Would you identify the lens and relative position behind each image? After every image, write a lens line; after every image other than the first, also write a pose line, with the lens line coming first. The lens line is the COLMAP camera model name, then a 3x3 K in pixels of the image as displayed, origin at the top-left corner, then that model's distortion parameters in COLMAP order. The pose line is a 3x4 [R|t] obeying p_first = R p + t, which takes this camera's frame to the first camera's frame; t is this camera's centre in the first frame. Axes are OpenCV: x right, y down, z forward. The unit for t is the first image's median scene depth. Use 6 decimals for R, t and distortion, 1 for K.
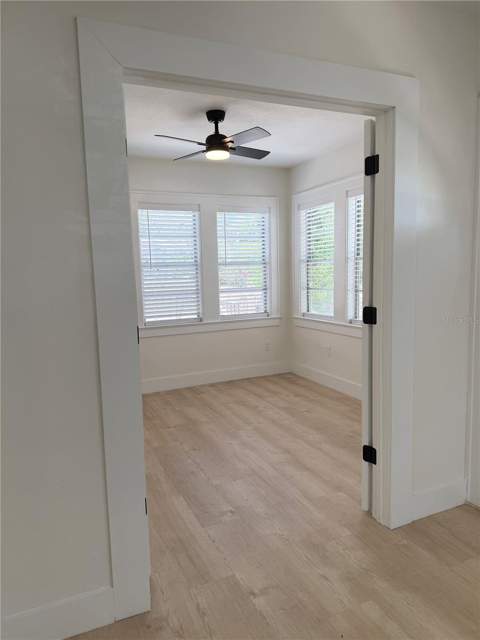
lens RADIAL K [[449.0, 0, 240.0], [0, 449.0, 320.0], [0, 0, 1]] dist [0.143117, -0.000530]
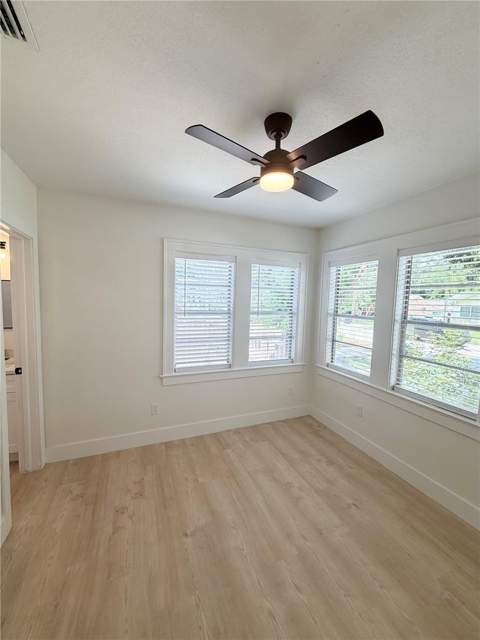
lens RADIAL K [[255.7, 0, 240.0], [0, 255.7, 320.0], [0, 0, 1]] dist [-0.001074, 0.000462]
pose [[0.997887, 0.059098, -0.026986, -0.055132], [-0.060003, 0.997617, -0.034055, -0.087859], [0.024909, 0.035602, 0.999056, 0.413586]]
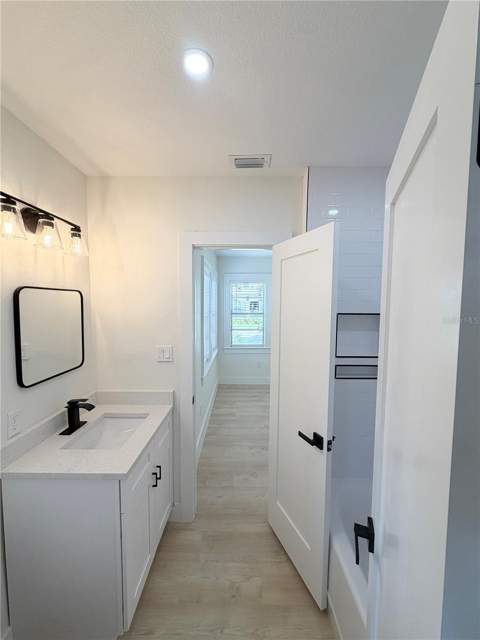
lens RADIAL K [[255.7, 0, 240.0], [0, 255.7, 320.0], [0, 0, 1]] dist [-0.001074, 0.000462]
pose [[0.411168, -0.033672, 0.910937, -0.712383], [0.087899, 0.996125, -0.002854, -0.104287], [-0.907312, 0.081244, 0.412535, 0.604102]]
